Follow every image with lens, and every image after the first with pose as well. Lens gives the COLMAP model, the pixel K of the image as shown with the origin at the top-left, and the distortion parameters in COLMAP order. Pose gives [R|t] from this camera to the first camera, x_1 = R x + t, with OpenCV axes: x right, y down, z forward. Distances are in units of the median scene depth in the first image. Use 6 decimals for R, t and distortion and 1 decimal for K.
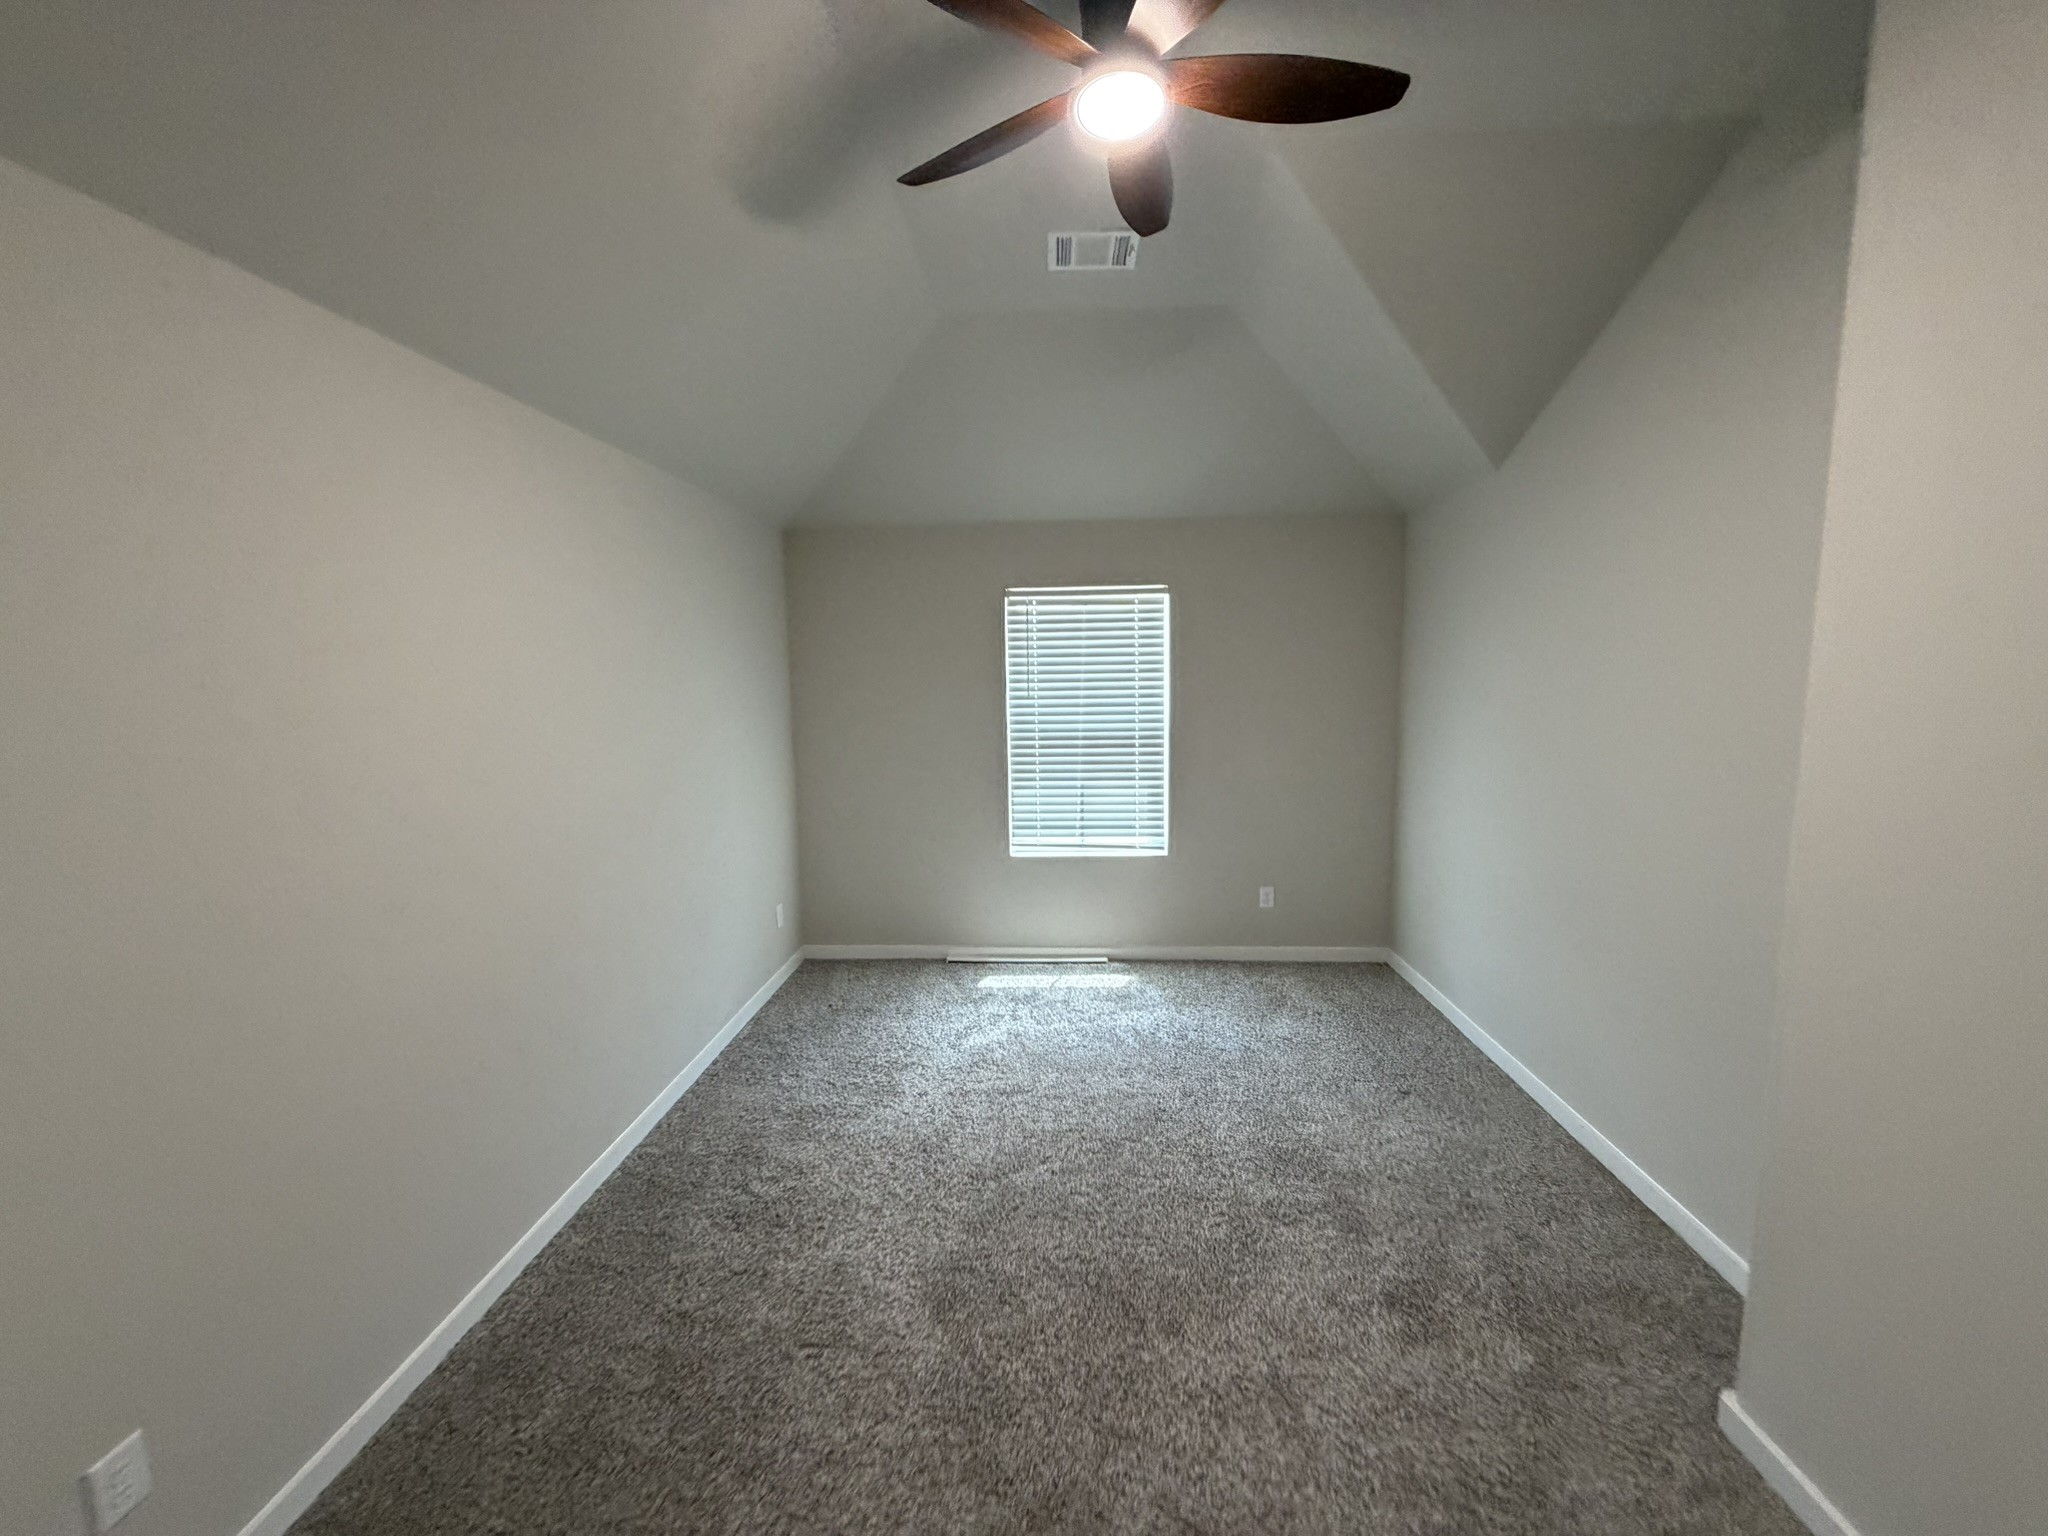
lens RADIAL K [[816.1, 0, 1020.6], [0, 816.1, 767.5], [0, 0, 1]] dist [0.000847, 0.001050]
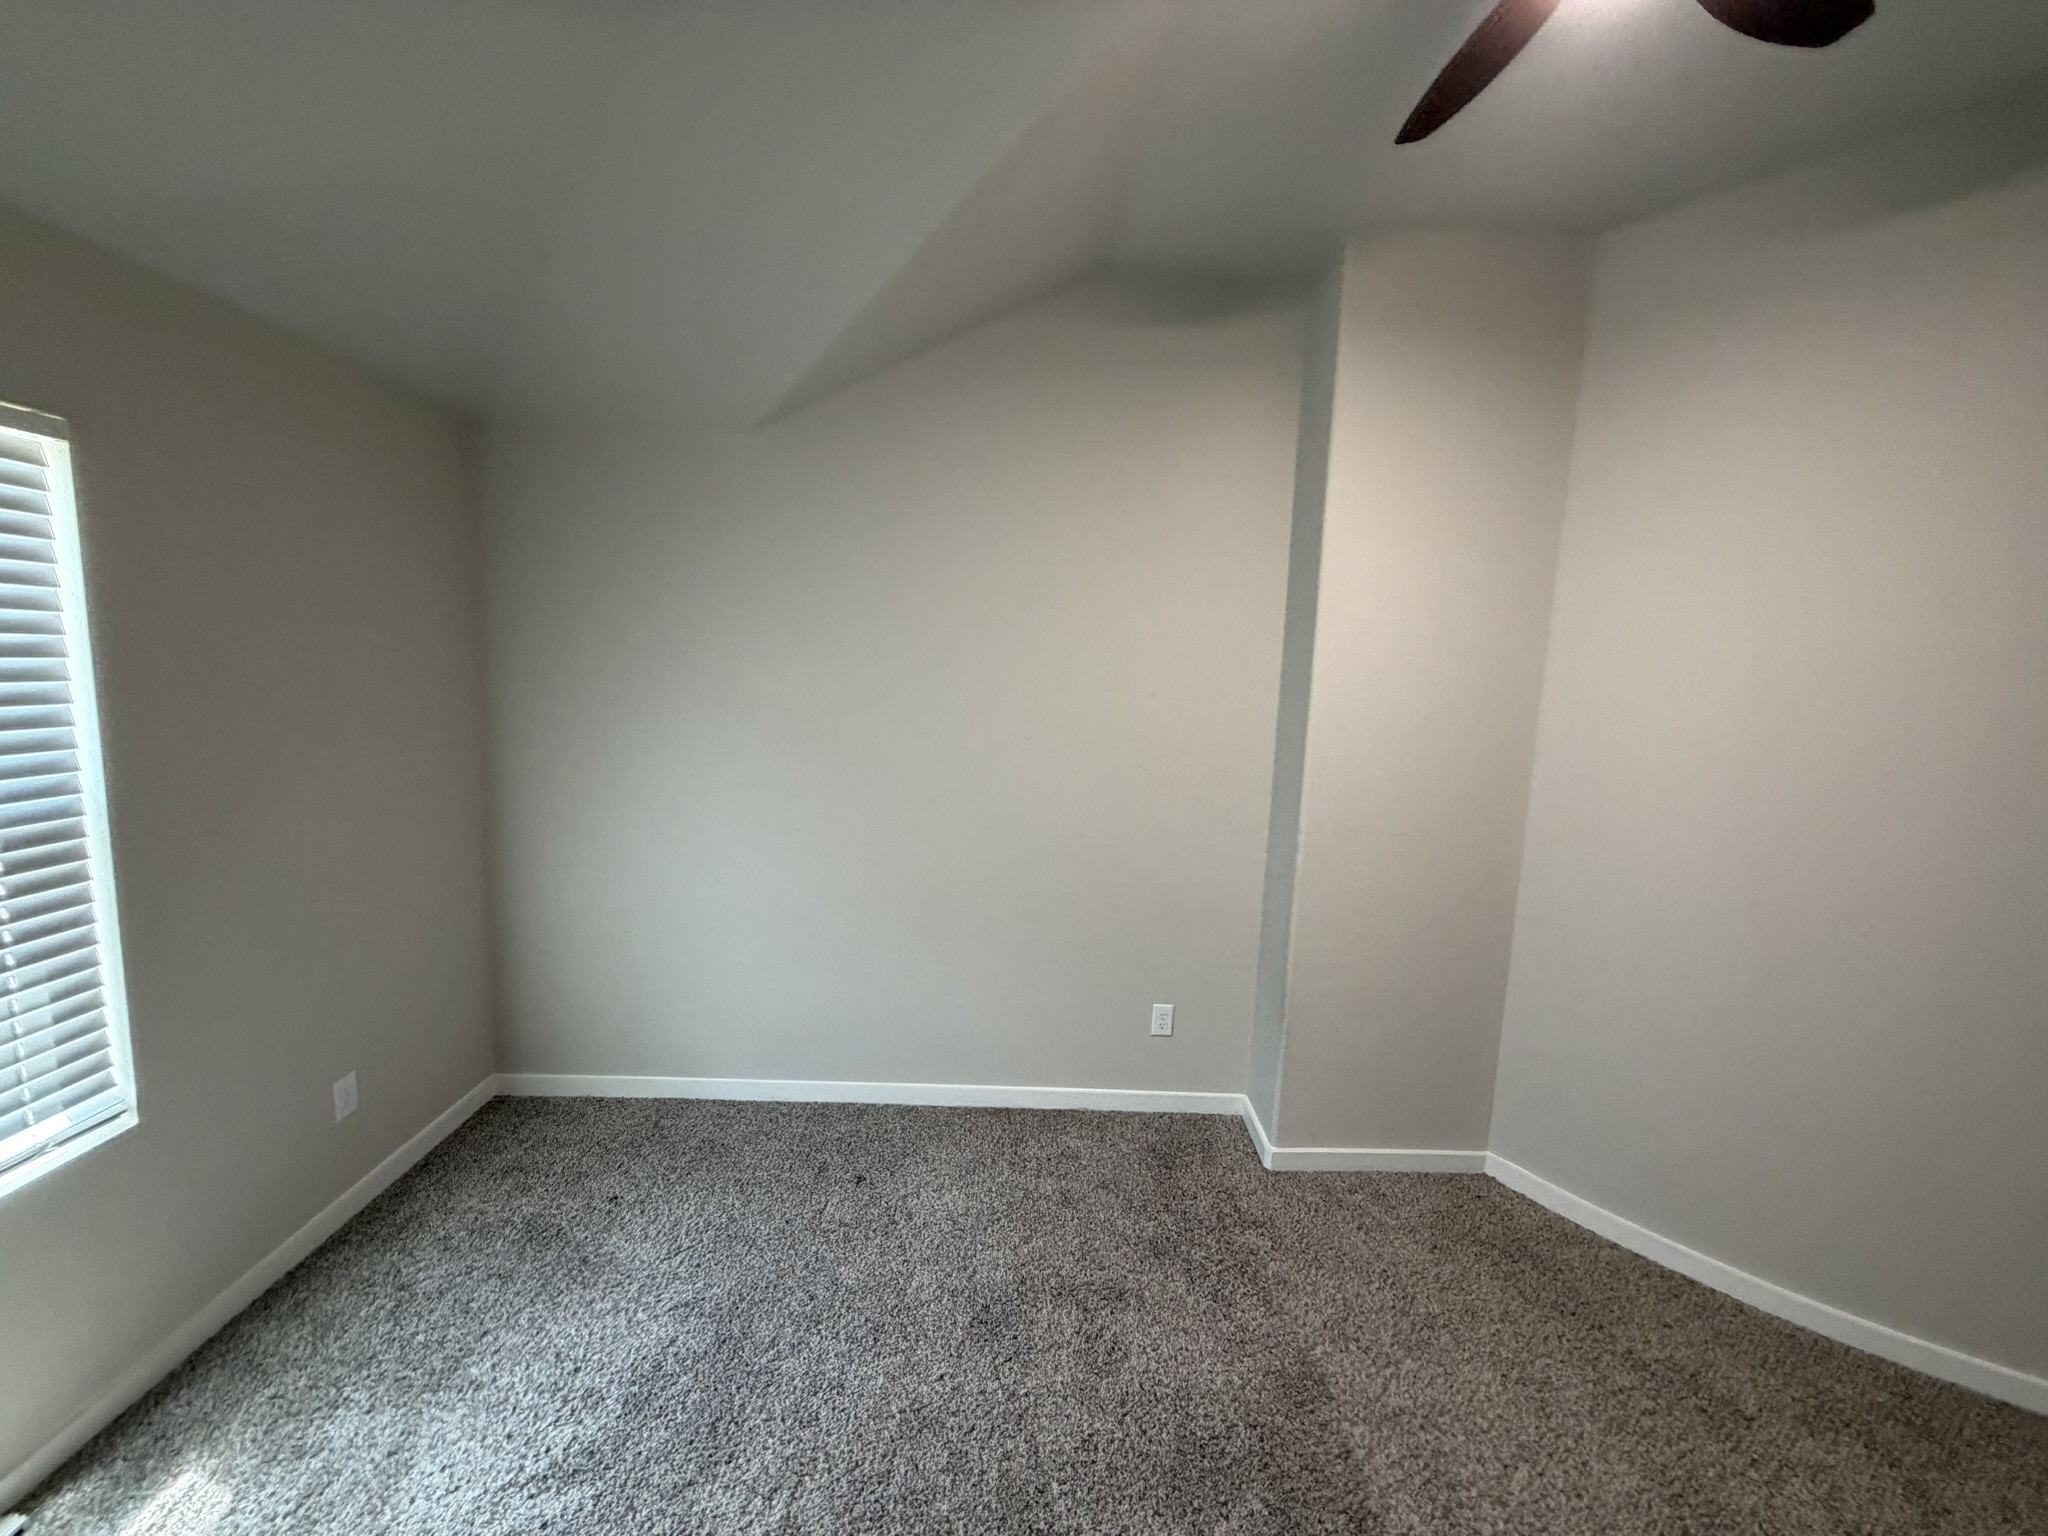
lens RADIAL K [[816.1, 0, 1027.5], [0, 816.1, 771.1], [0, 0, 1]] dist [0.000847, 0.001050]
pose [[-0.077255, -0.119821, 0.989785, -0.232315], [0.085591, 0.988290, 0.126321, -0.077266], [-0.993331, 0.094476, -0.066095, 0.613835]]
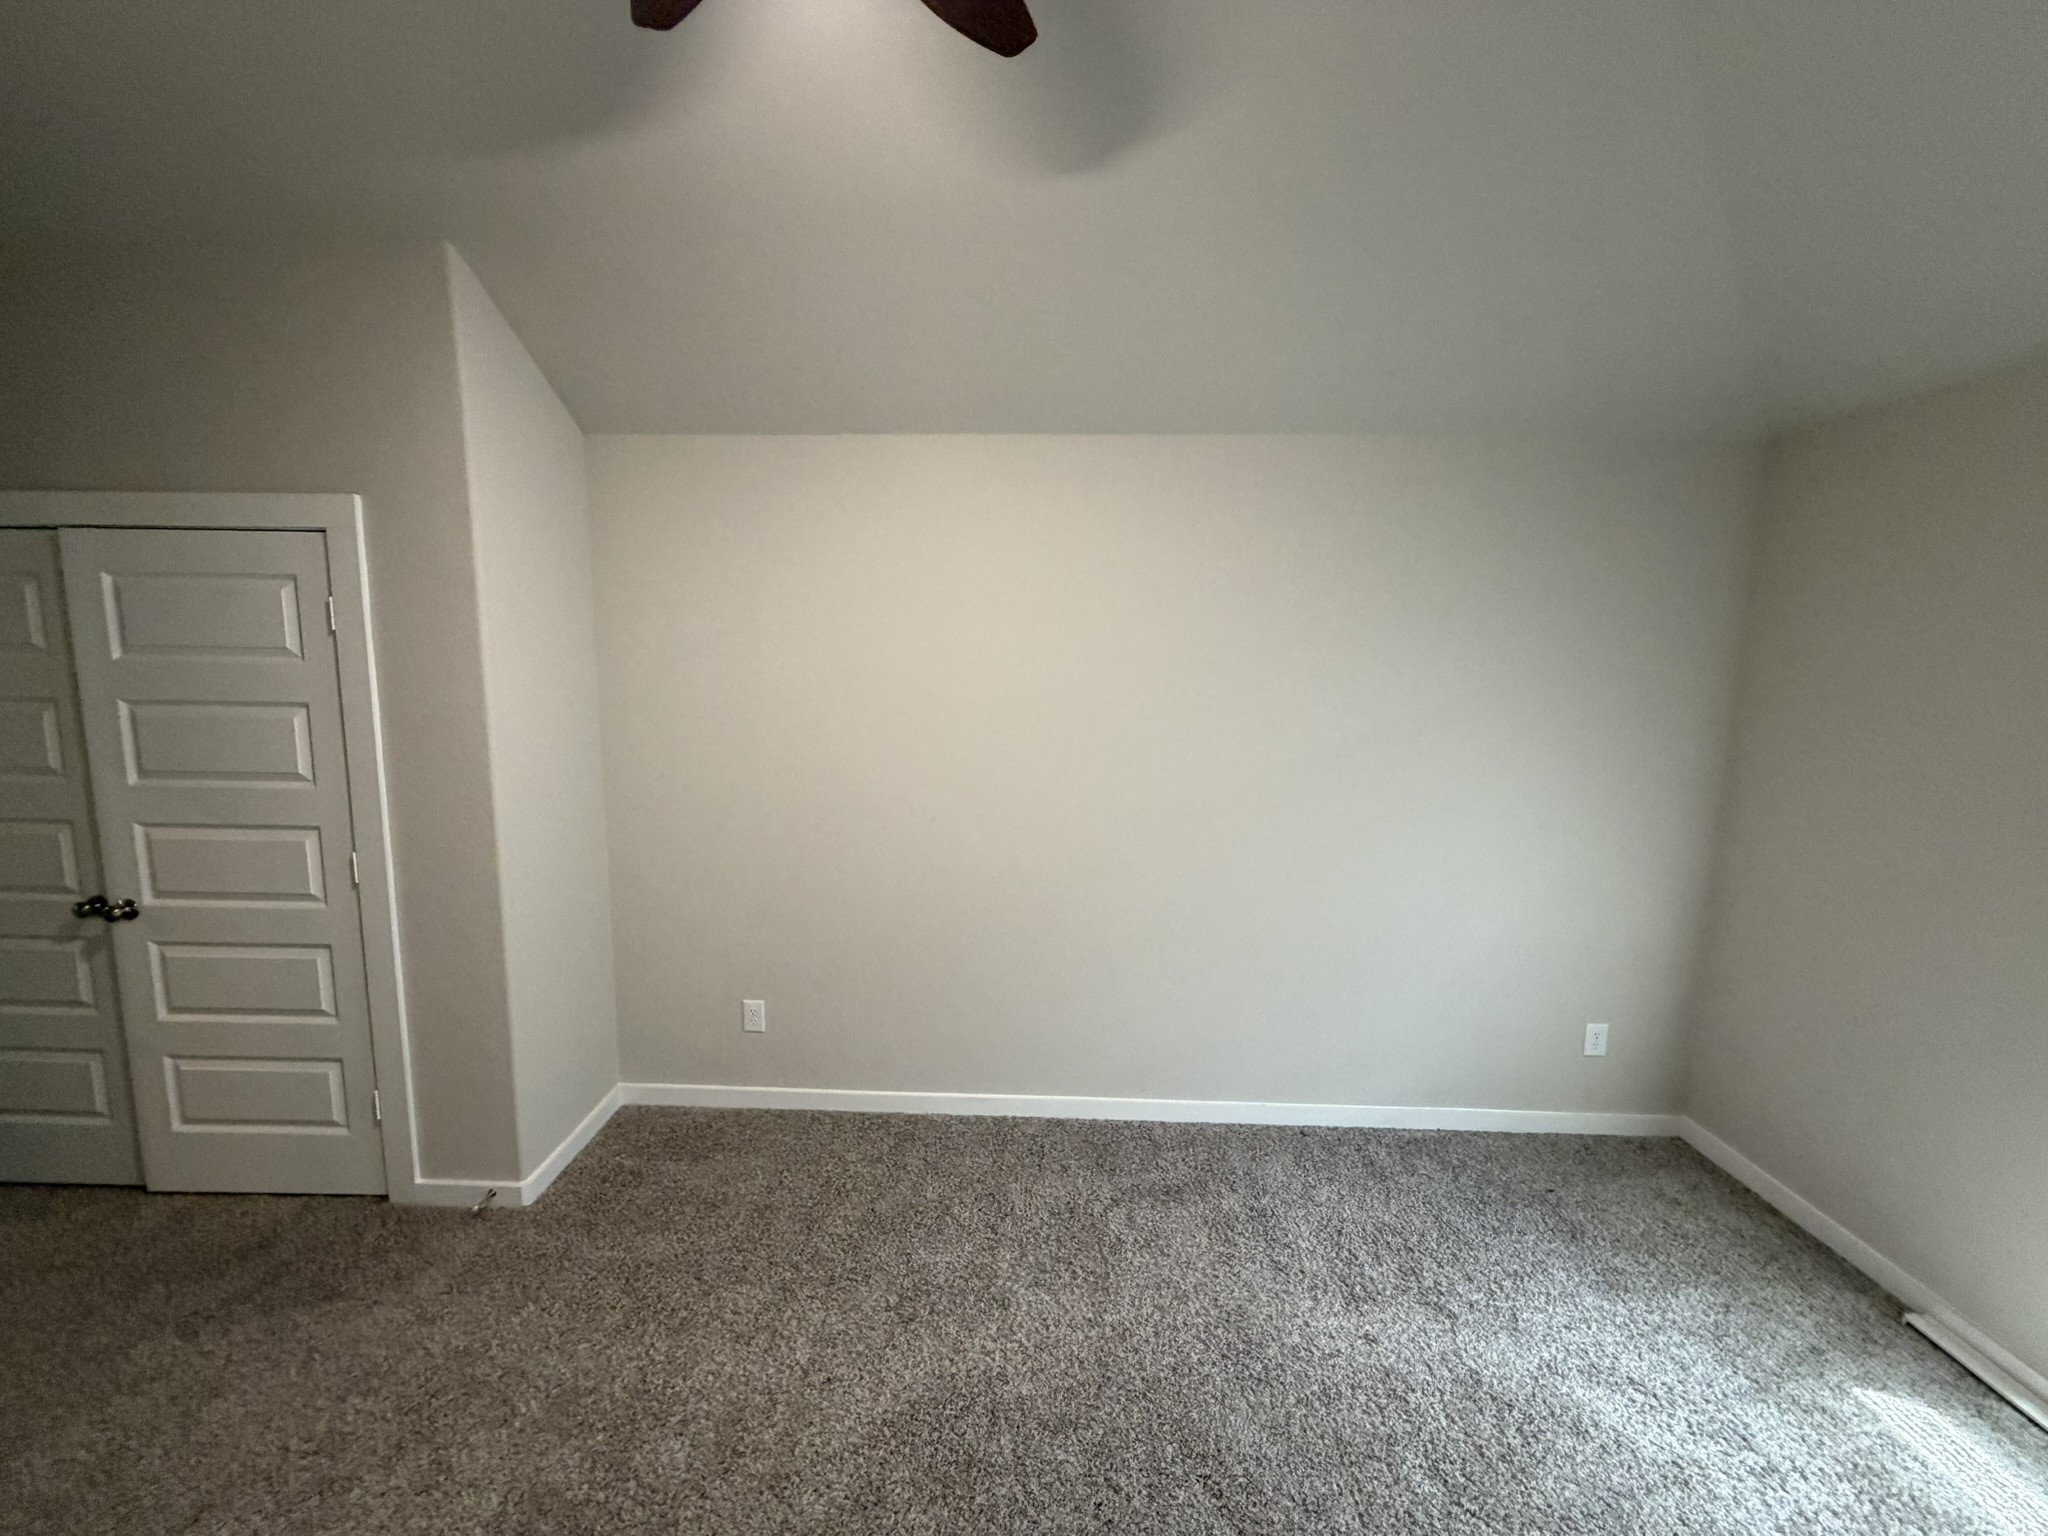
lens RADIAL K [[816.1, 0, 1016.0], [0, 816.1, 774.6], [0, 0, 1]] dist [0.000847, 0.001050]
pose [[0.014164, 0.146085, -0.989171, 0.325617], [-0.130067, 0.981134, 0.143036, -0.064655], [0.991404, 0.126633, 0.032898, 0.474960]]
